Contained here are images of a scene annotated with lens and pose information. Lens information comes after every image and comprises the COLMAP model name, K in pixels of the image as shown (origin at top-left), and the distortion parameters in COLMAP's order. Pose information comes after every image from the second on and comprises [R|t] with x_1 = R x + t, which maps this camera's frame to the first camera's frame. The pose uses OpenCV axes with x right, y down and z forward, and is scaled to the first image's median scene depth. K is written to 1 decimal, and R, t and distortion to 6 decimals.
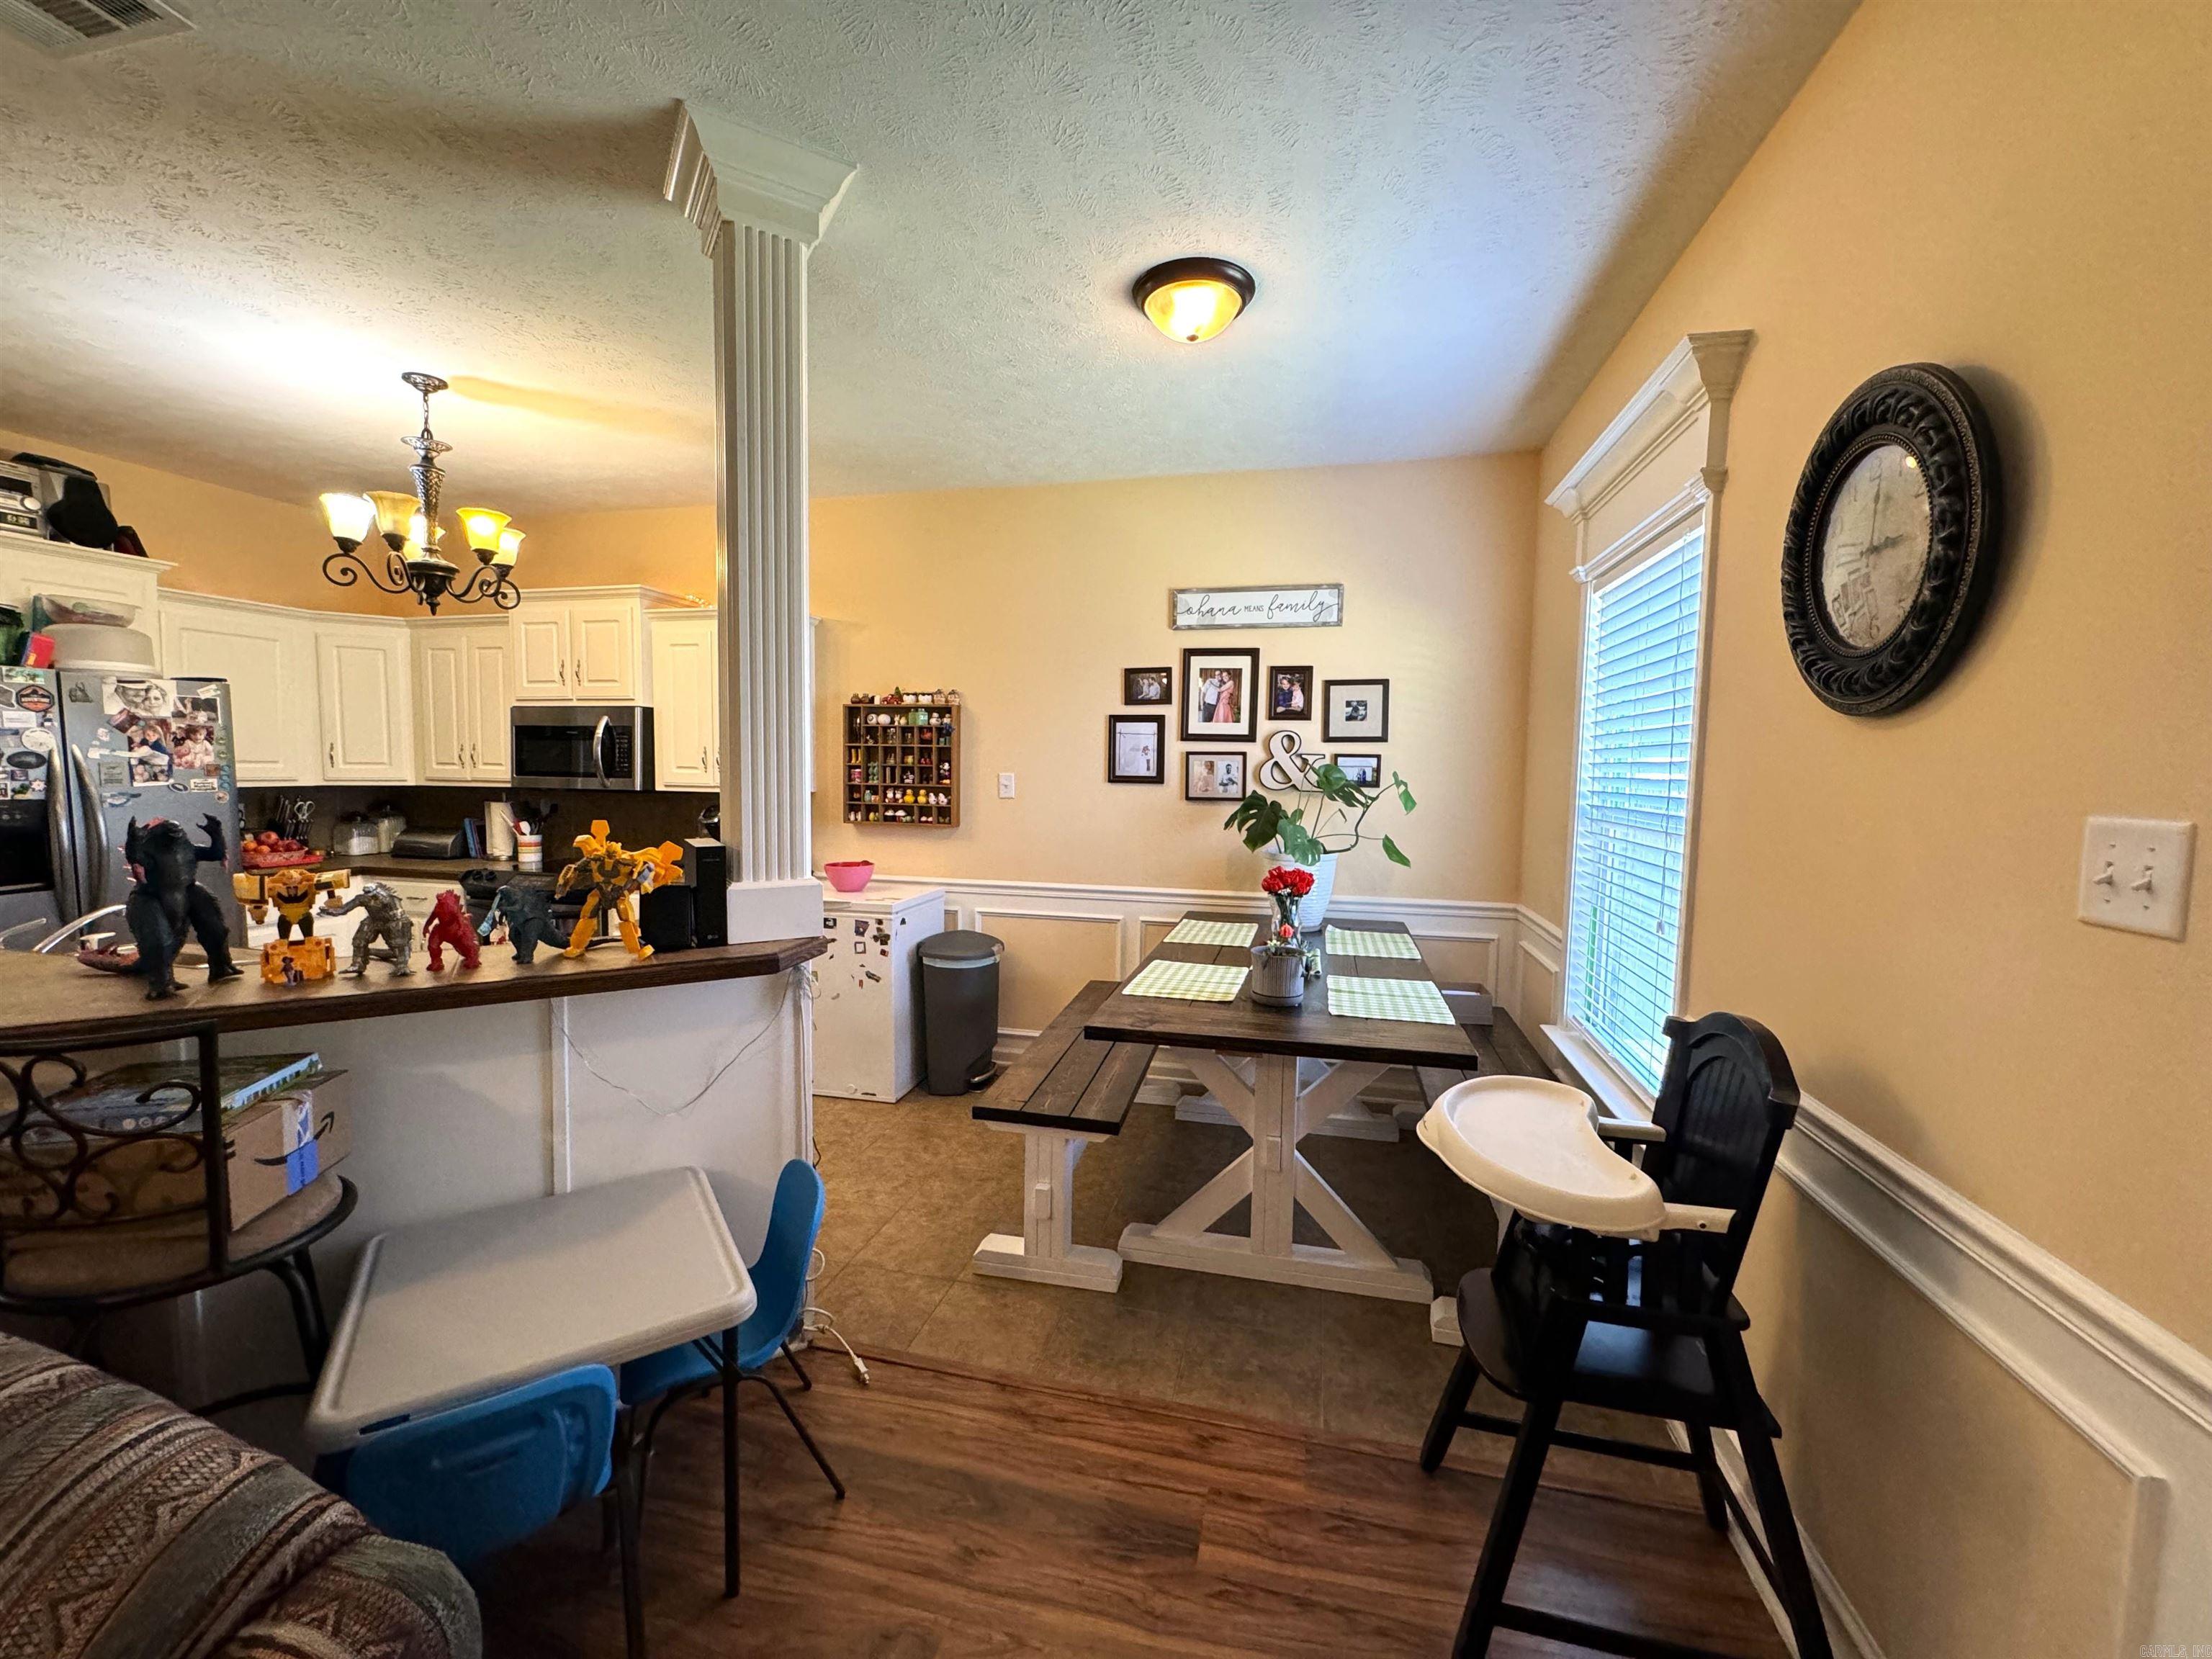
lens RADIAL K [[882.6, 0, 1102.6], [0, 882.6, 831.8], [0, 0, 1]] dist [-0.000082, -0.000940]
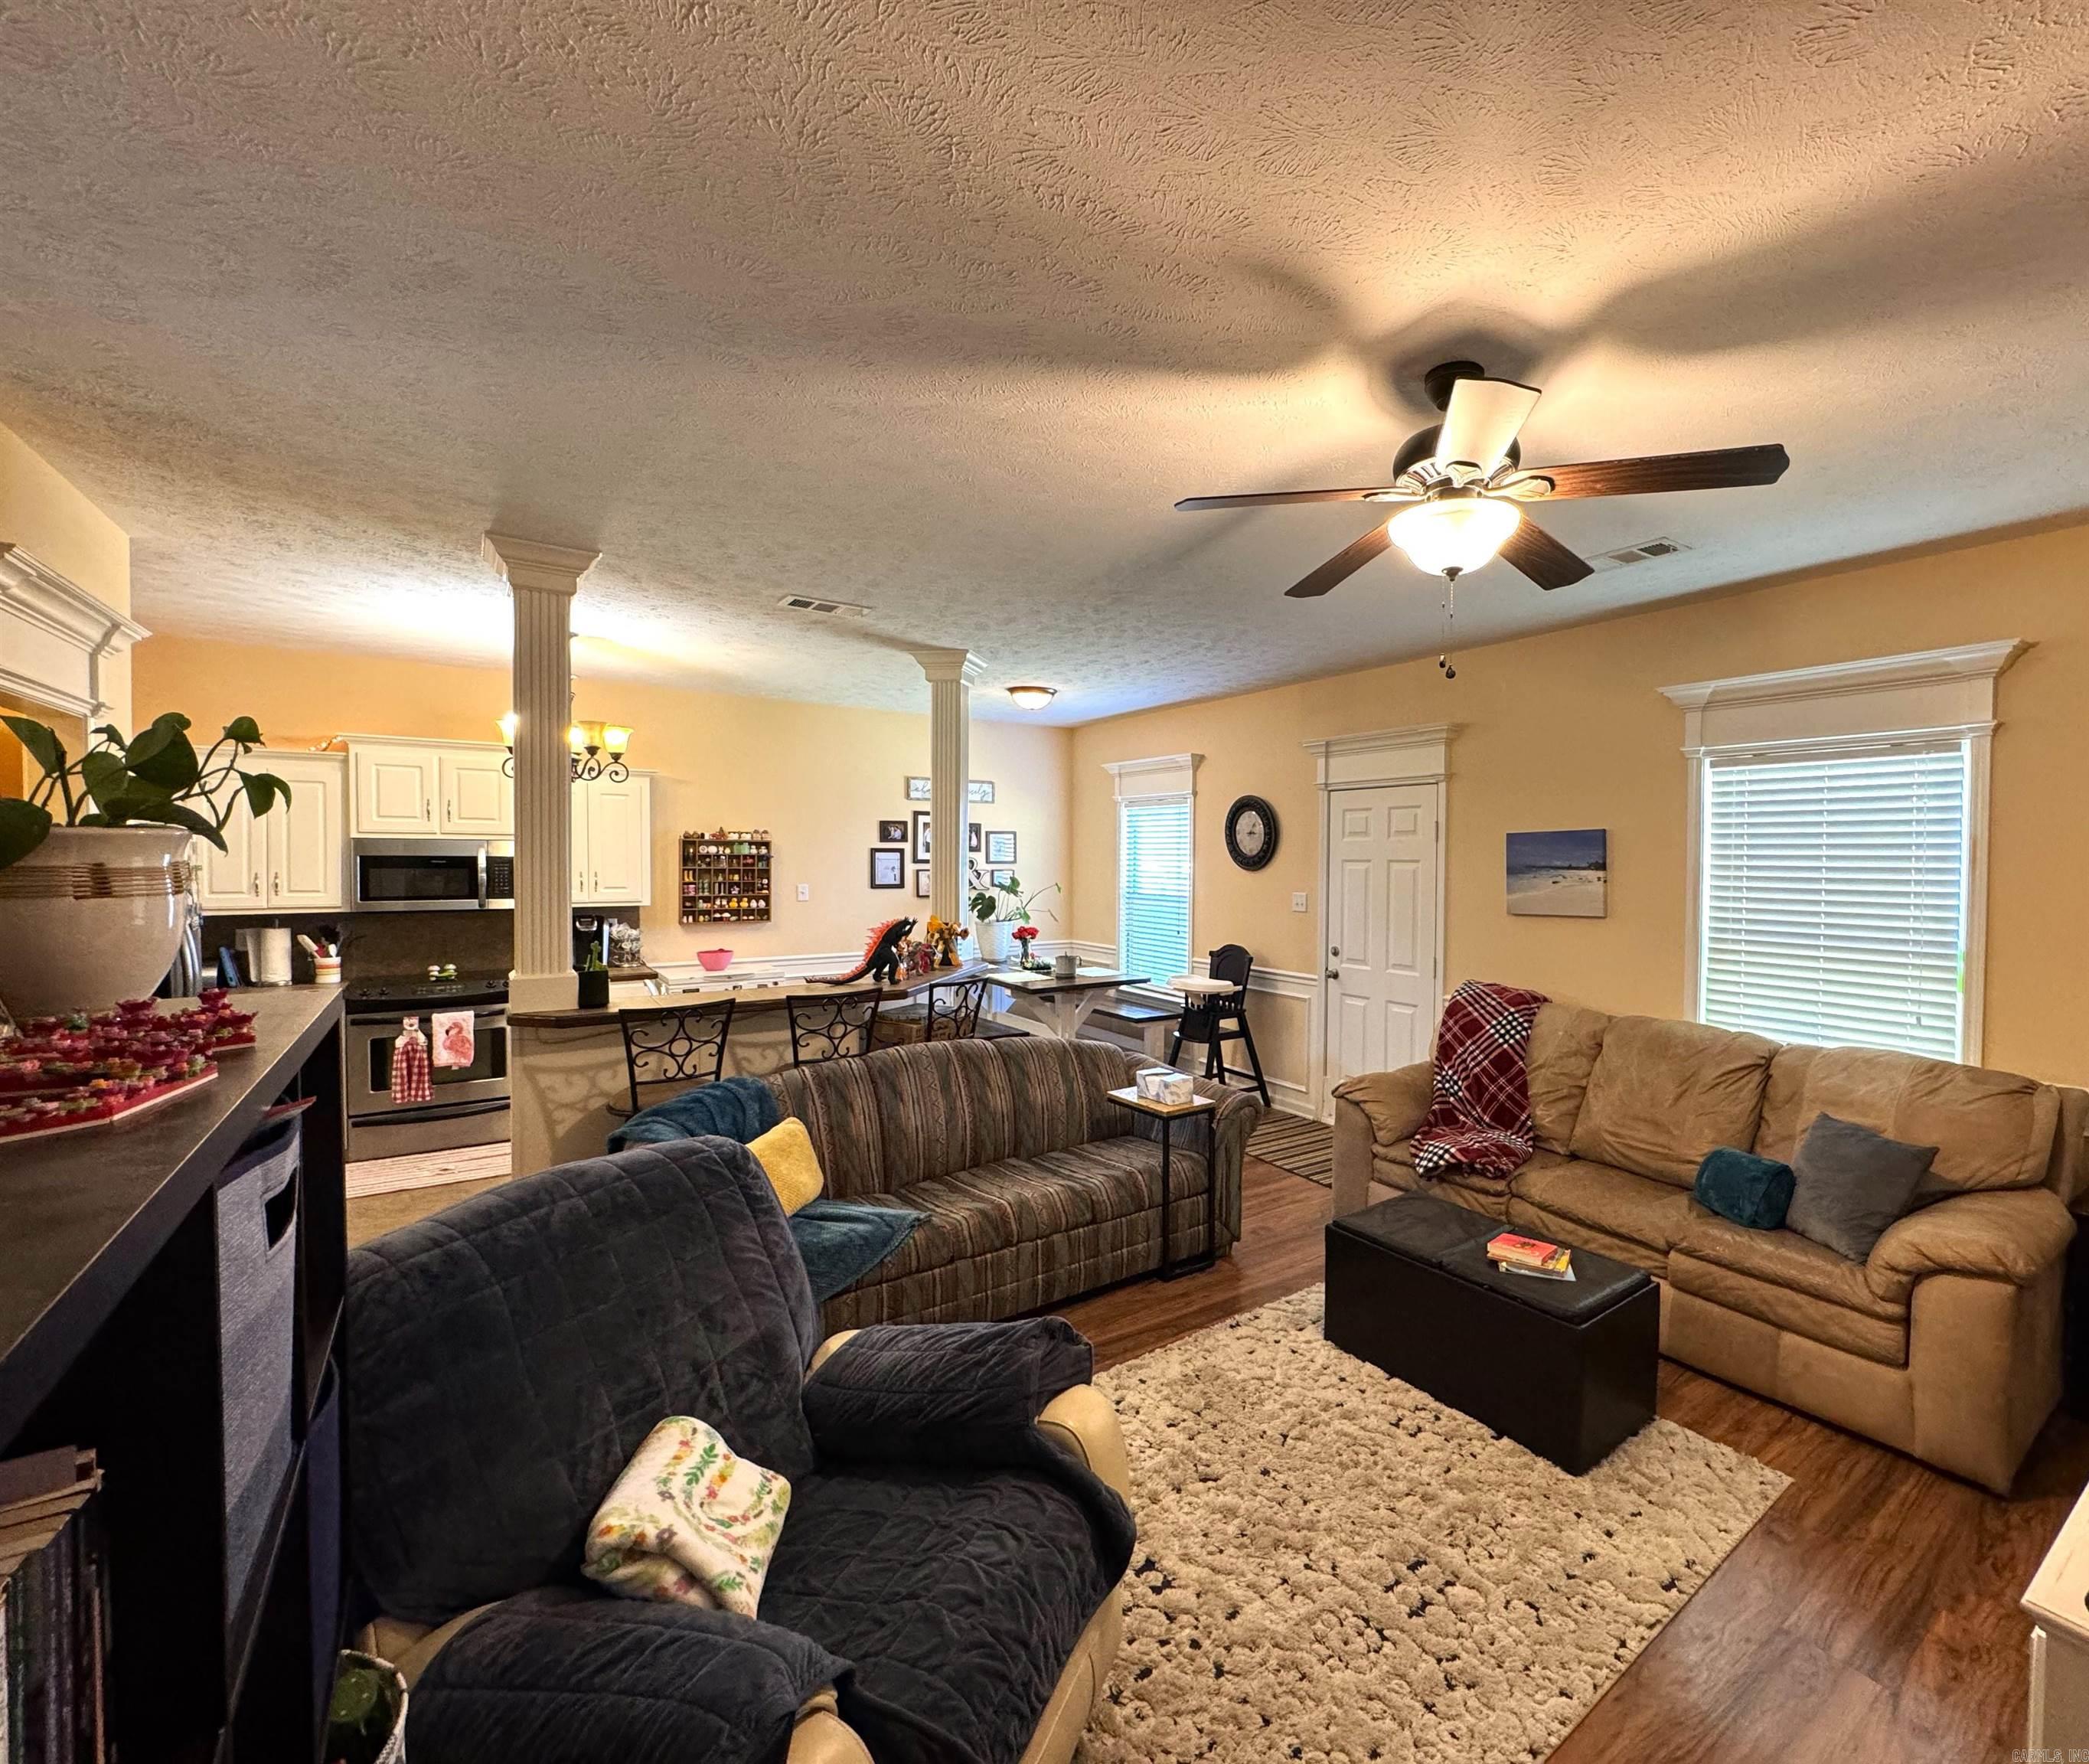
lens RADIAL K [[941.6, 0, 1183.8], [0, 941.6, 885.0], [0, 0, 1]] dist [-0.003186, -0.000333]
pose [[0.627269, -0.032514, 0.778124, -0.971637], [0.057061, 0.998361, -0.004283, -0.021237], [-0.776710, 0.047087, 0.628096, -0.545788]]
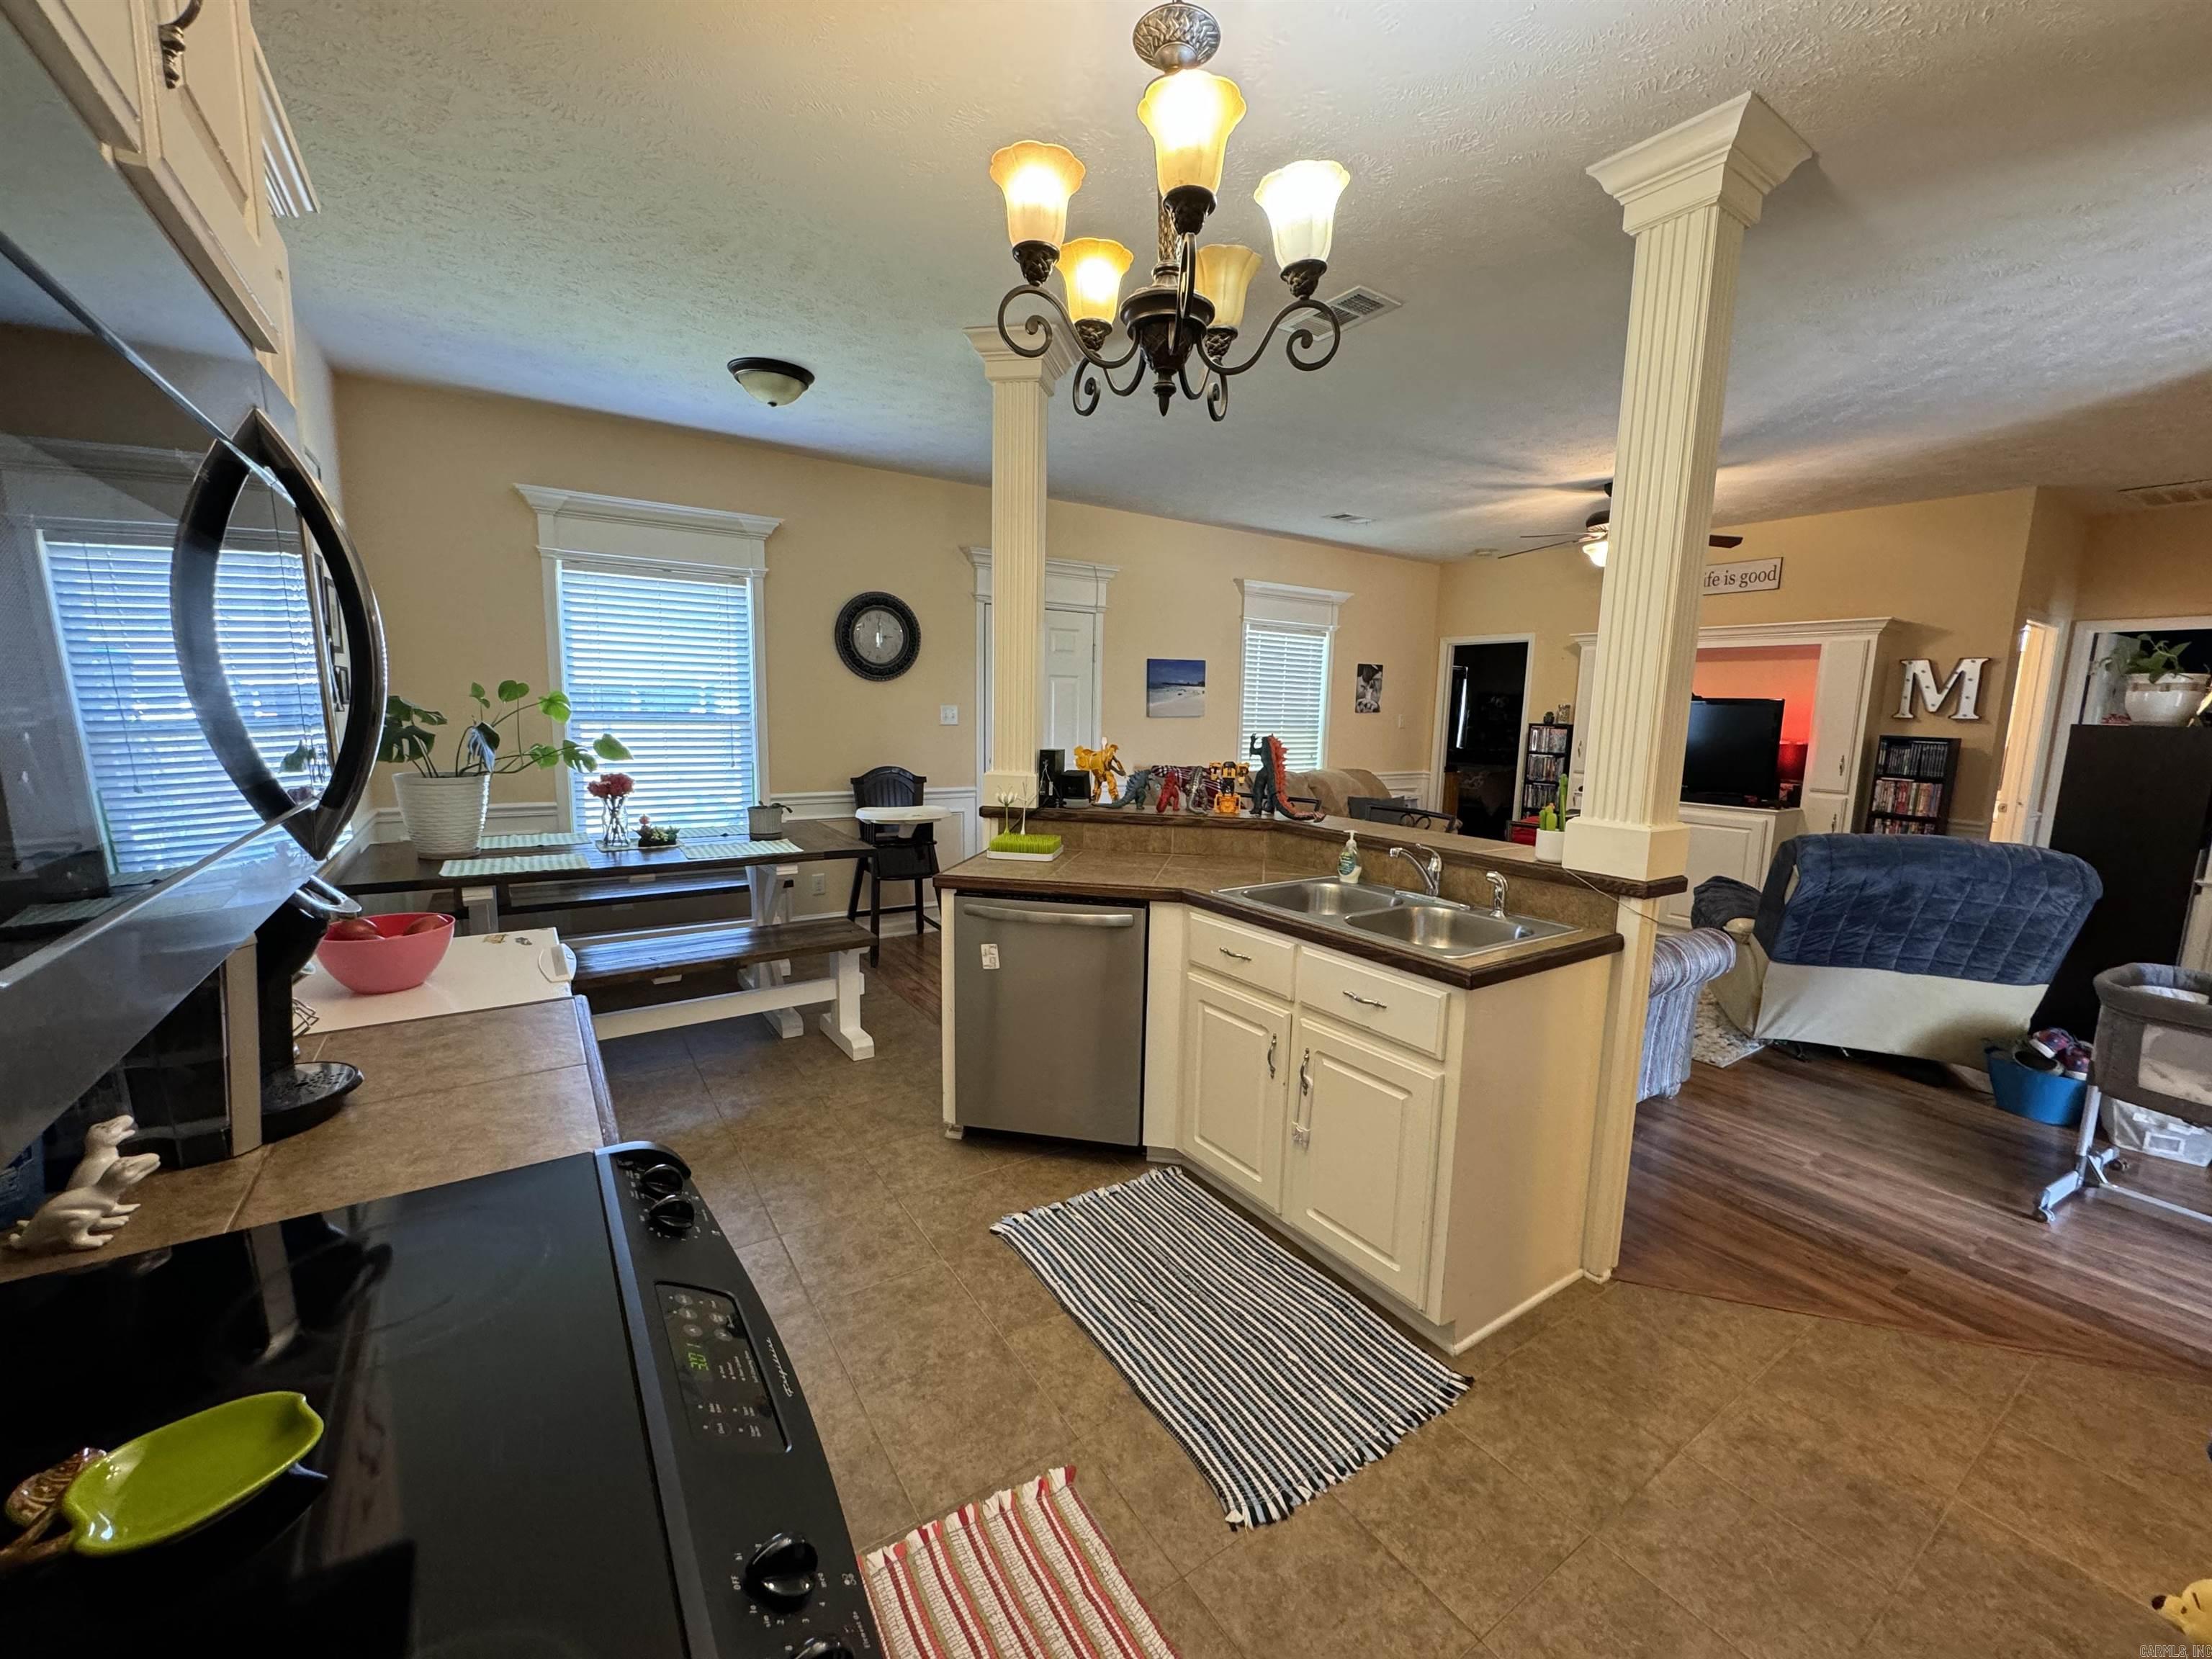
lens RADIAL K [[882.6, 0, 1103.3], [0, 882.6, 830.2], [0, 0, 1]] dist [-0.000082, -0.000940]
pose [[-0.733284, -0.130820, 0.667218, -0.814633], [0.013230, 0.978385, 0.206370, -0.092256], [-0.679793, 0.160155, -0.715703, 1.043948]]
